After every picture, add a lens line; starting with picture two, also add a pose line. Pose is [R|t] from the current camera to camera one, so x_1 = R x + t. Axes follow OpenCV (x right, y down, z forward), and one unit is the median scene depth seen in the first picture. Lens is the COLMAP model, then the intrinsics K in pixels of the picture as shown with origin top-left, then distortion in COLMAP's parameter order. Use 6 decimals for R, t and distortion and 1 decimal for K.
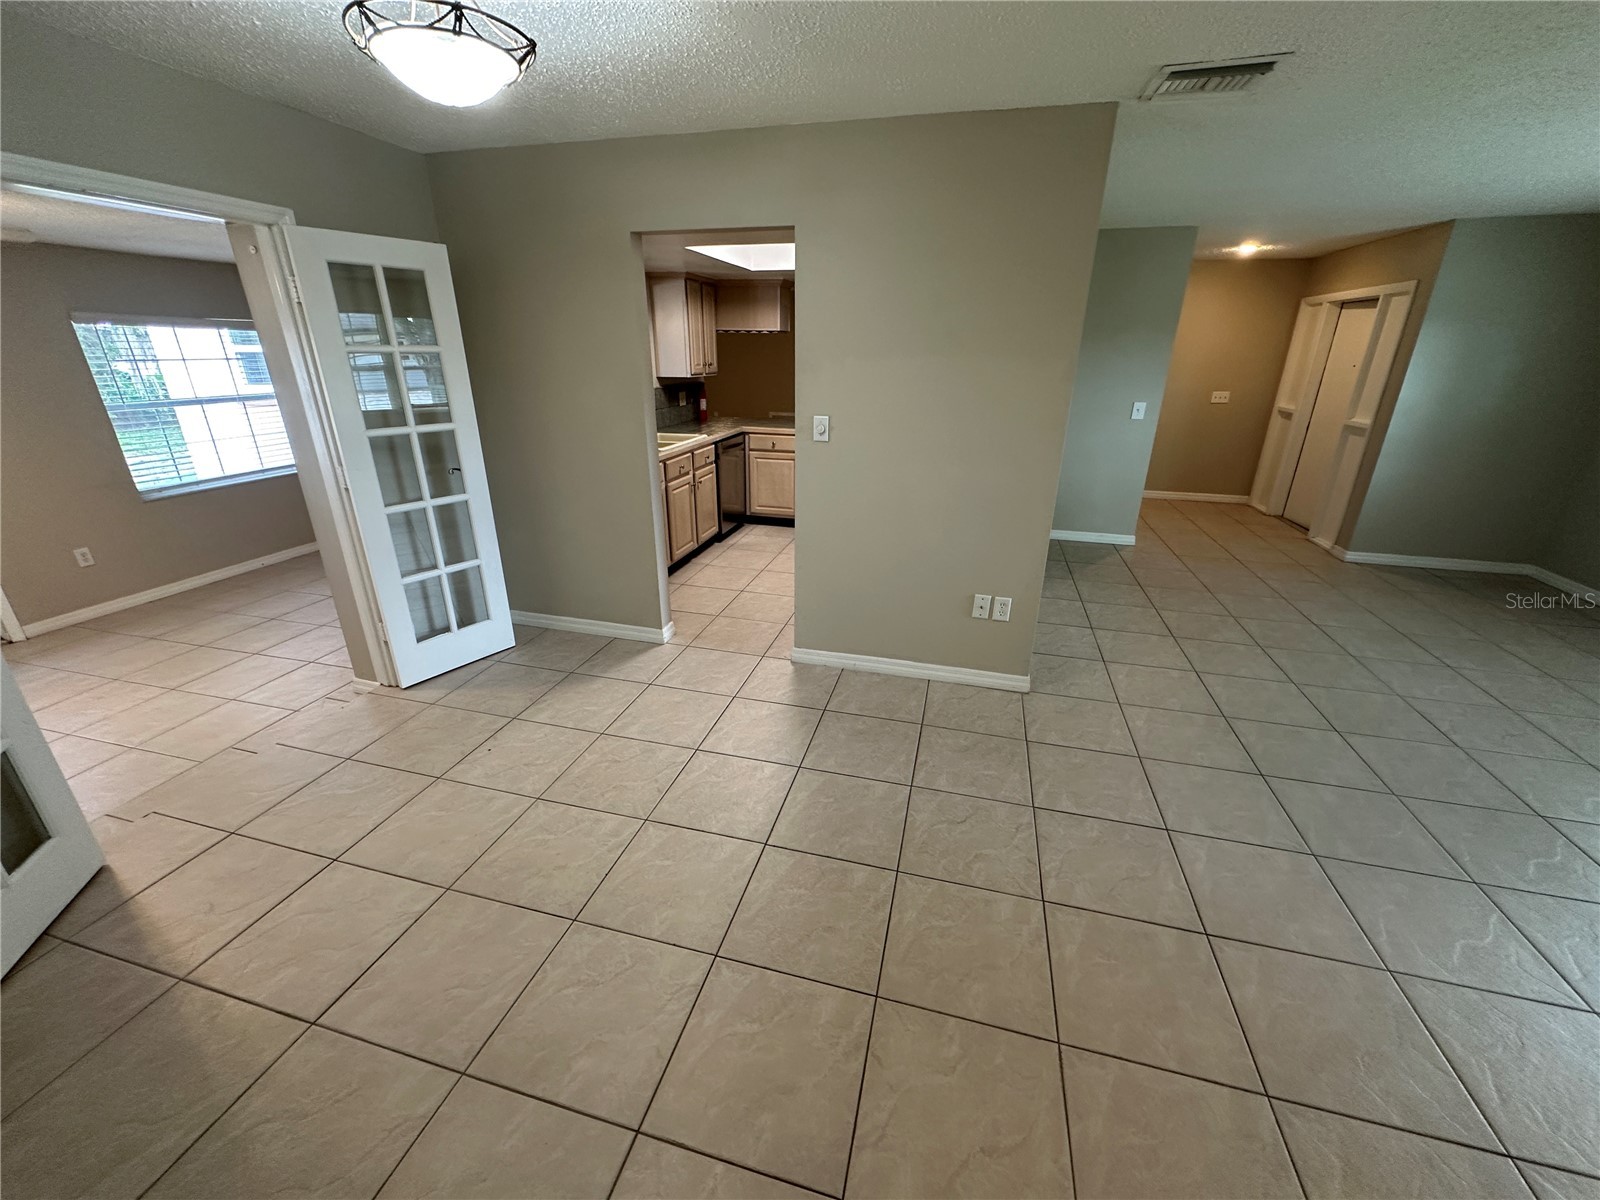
lens RADIAL K [[637.5, 0, 799.4], [0, 637.5, 601.0], [0, 0, 1]] dist [-0.003453, 0.000947]
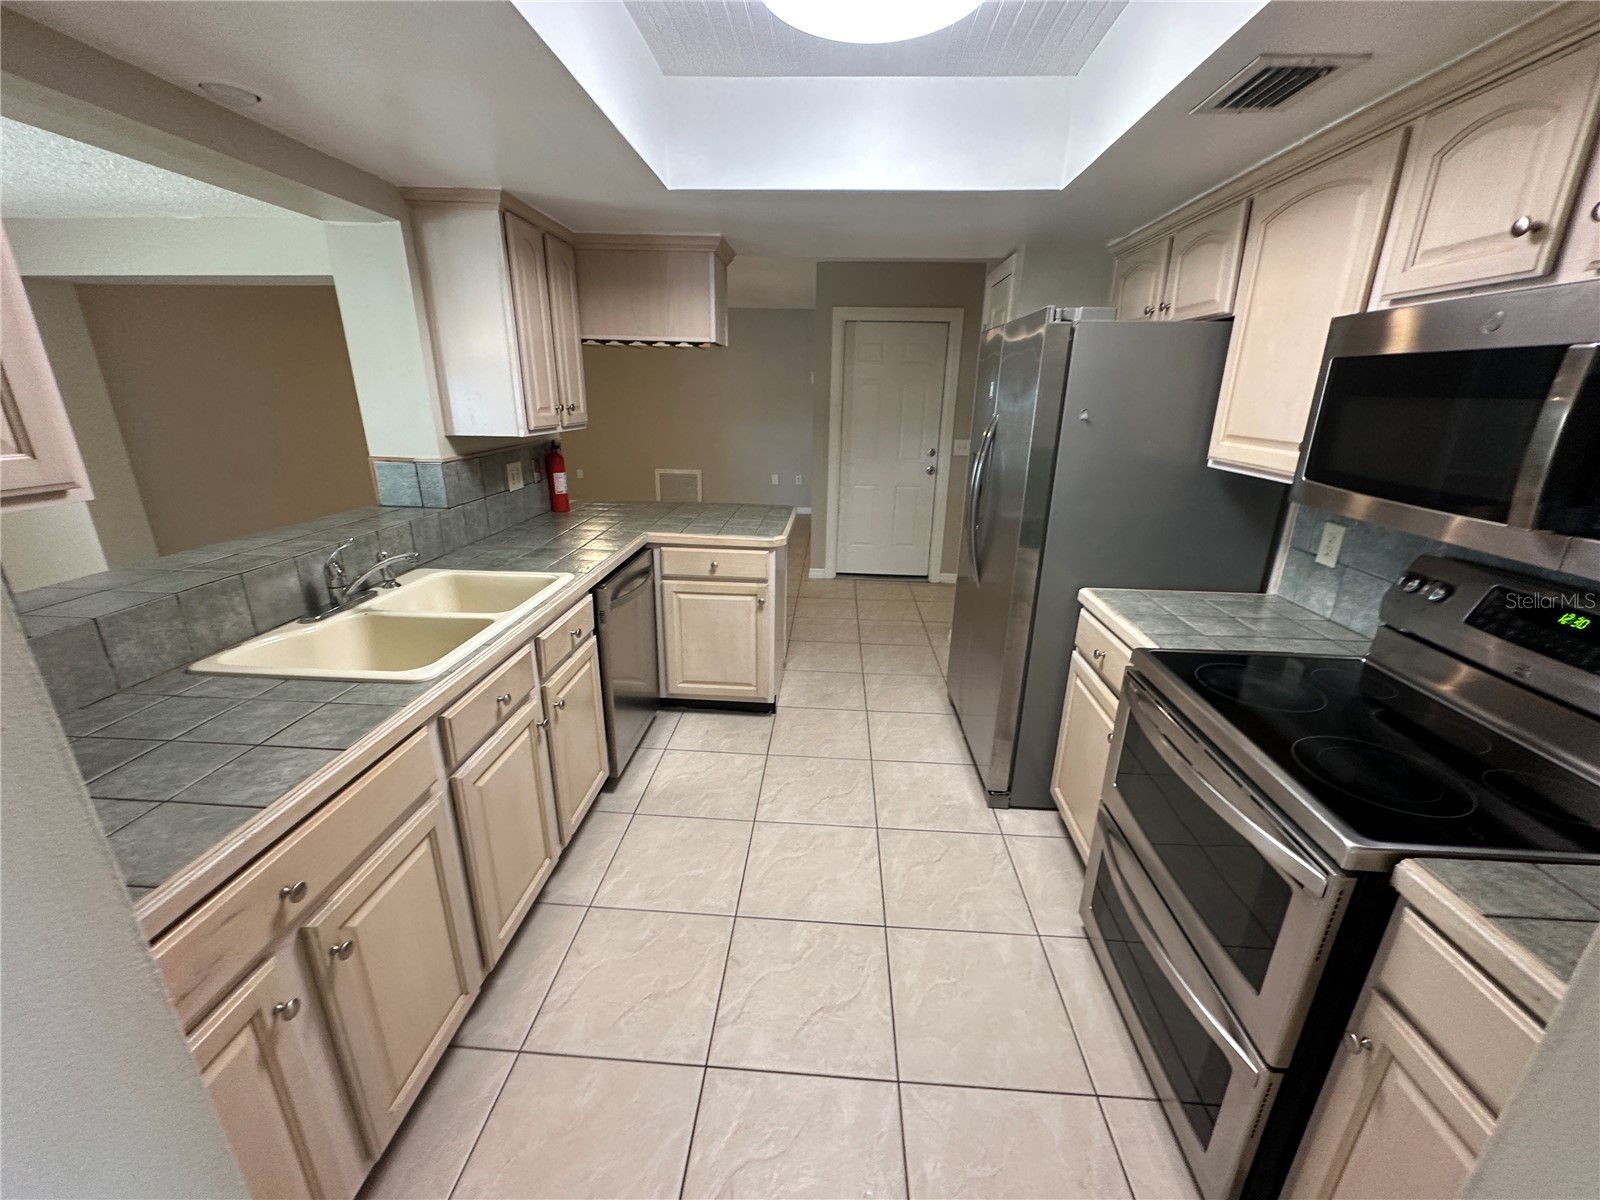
lens RADIAL K [[637.5, 0, 801.0], [0, 637.5, 602.1], [0, 0, 1]] dist [-0.003453, 0.000947]
pose [[0.978760, -0.053555, 0.197891, -0.106096], [0.063998, 0.996854, -0.046751, -0.275782], [-0.194765, 0.058422, 0.979108, 0.725190]]
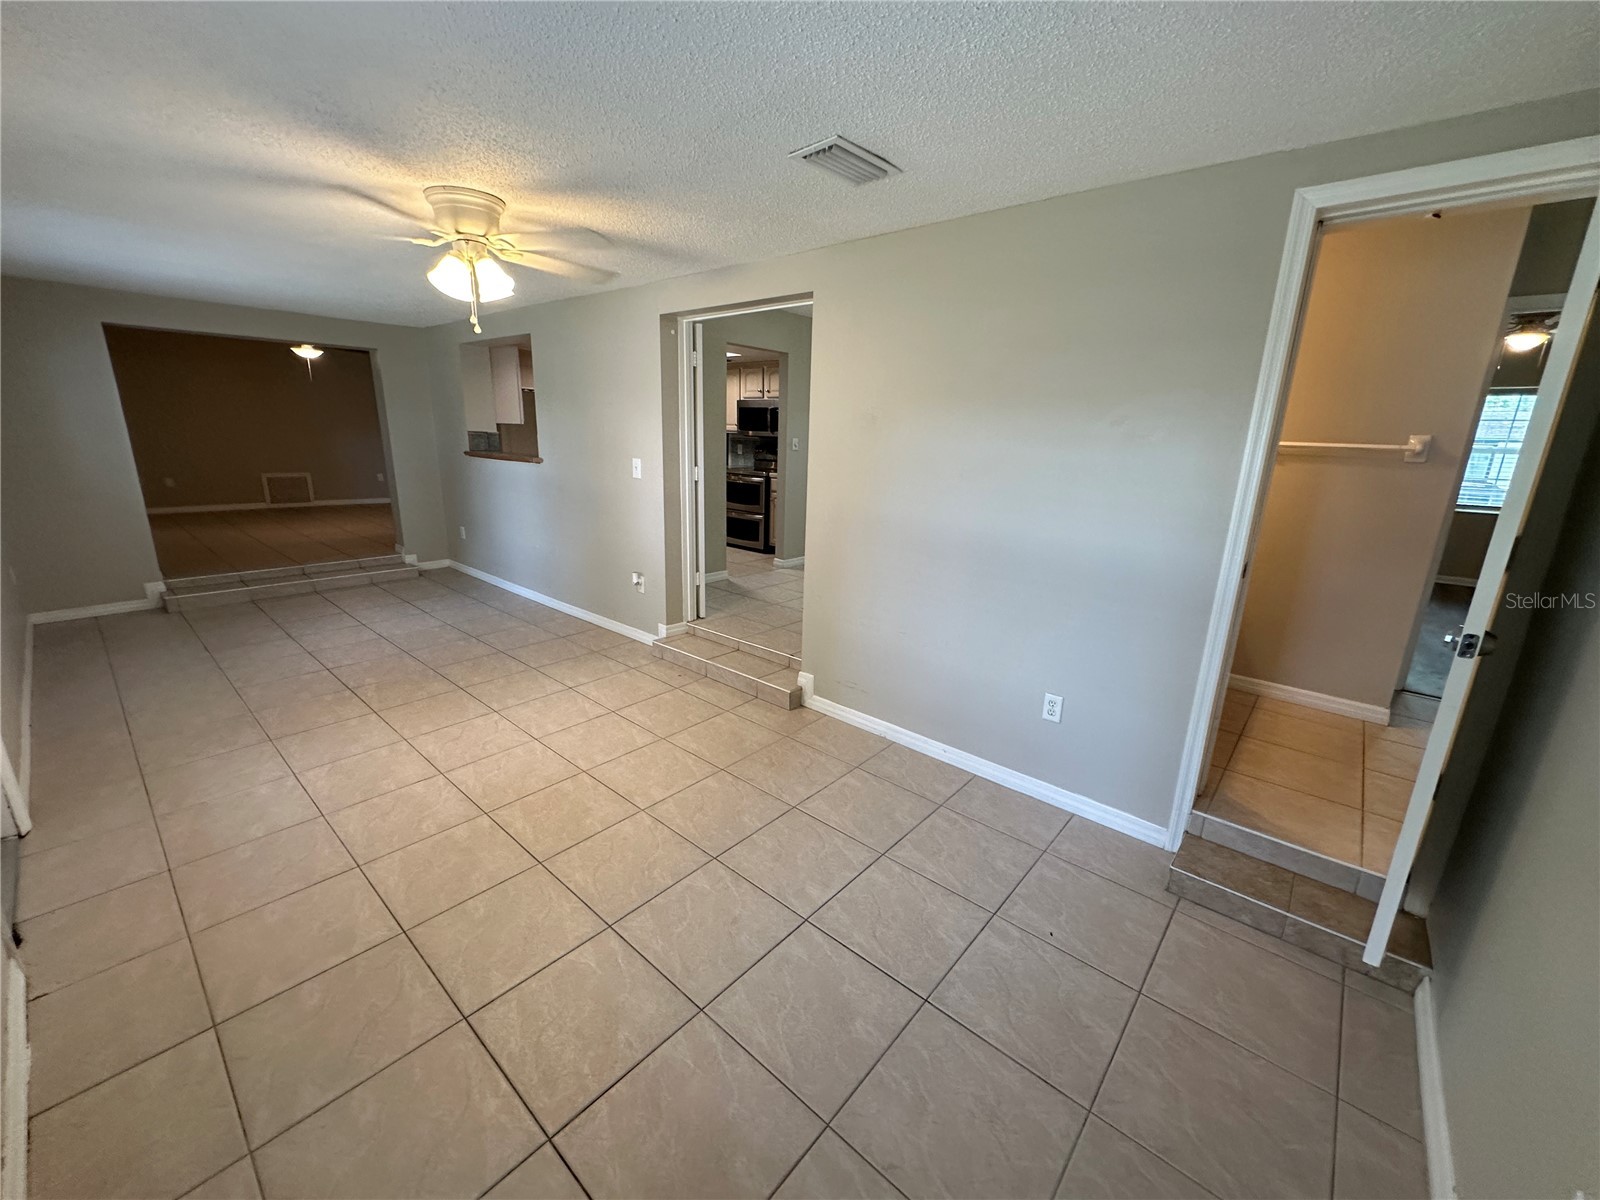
lens RADIAL K [[637.5, 0, 793.5], [0, 637.5, 602.3], [0, 0, 1]] dist [-0.003453, 0.000947]
pose [[0.439112, -0.220486, 0.870957, -1.450069], [0.307222, 0.947829, 0.085054, 0.032952], [-0.844272, 0.230229, 0.483941, 0.081996]]
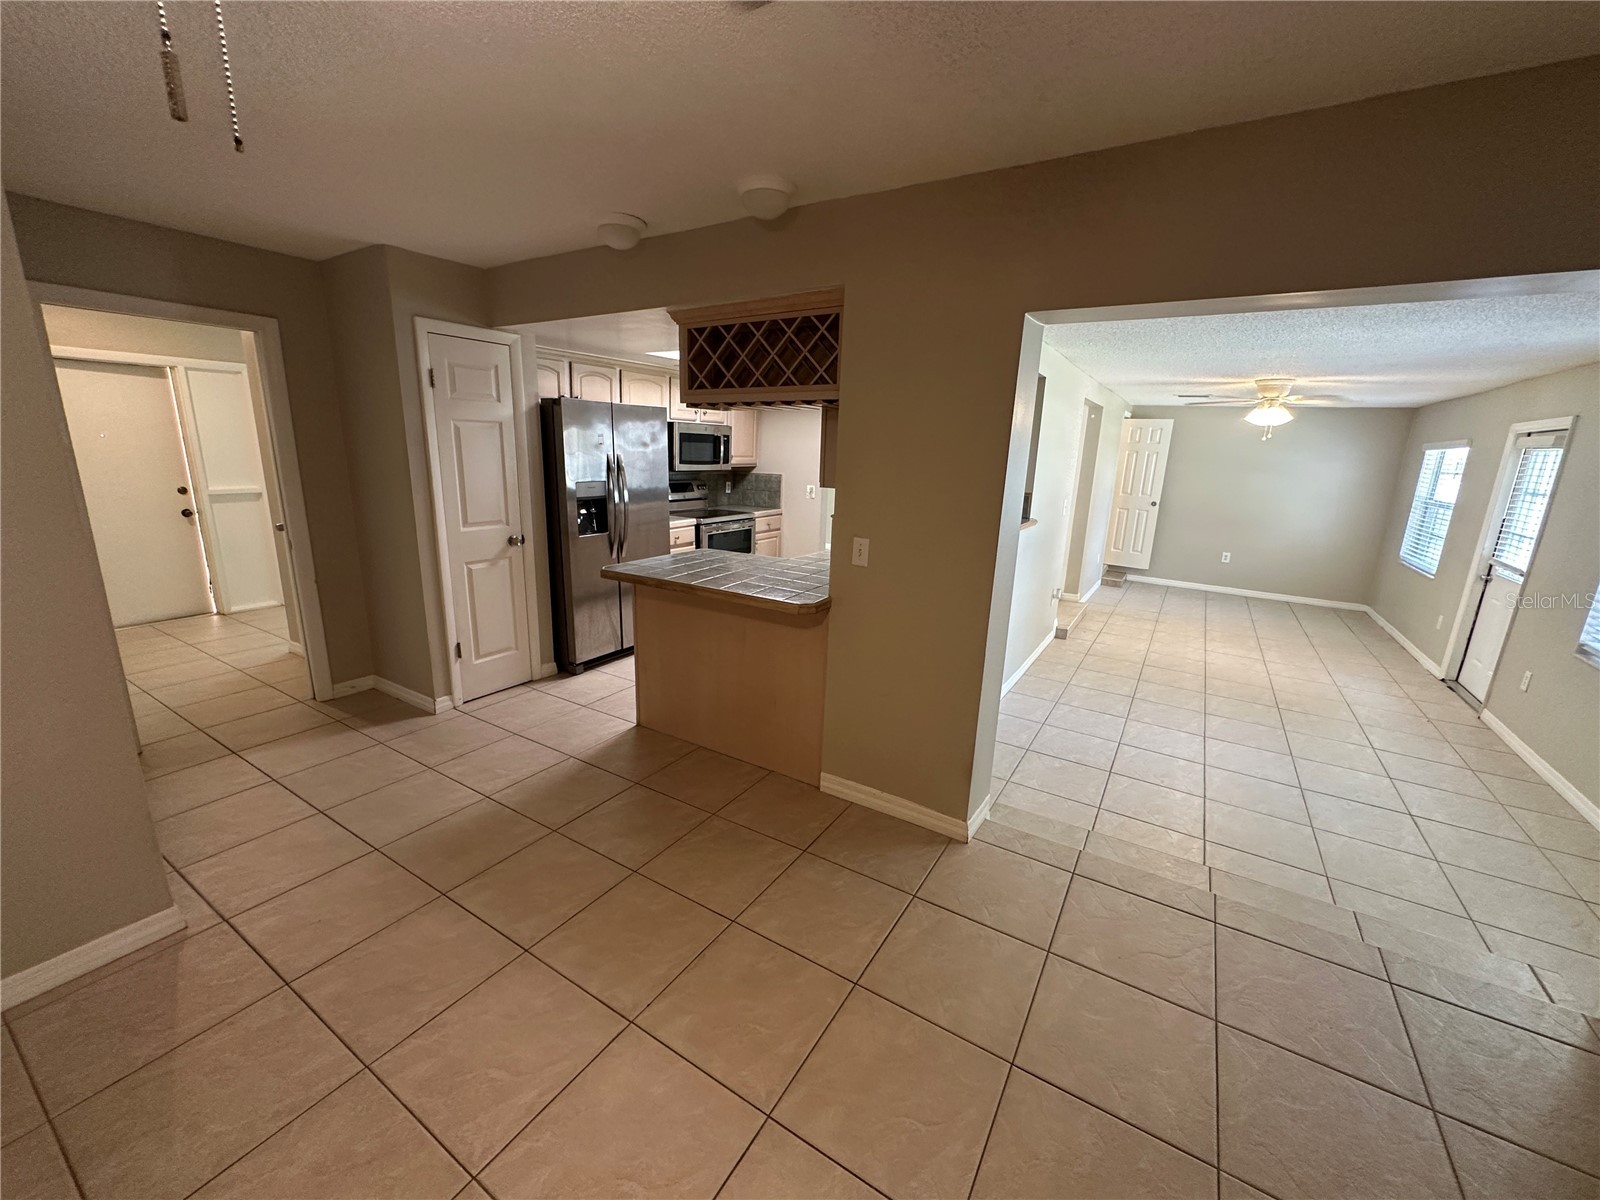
lens RADIAL K [[637.5, 0, 795.6], [0, 637.5, 602.4], [0, 0, 1]] dist [-0.003453, 0.000947]
pose [[-0.955903, -0.100455, 0.275967, -0.394633], [0.077993, 0.819105, 0.568318, -0.861198], [-0.283136, 0.564780, -0.775150, 2.185433]]
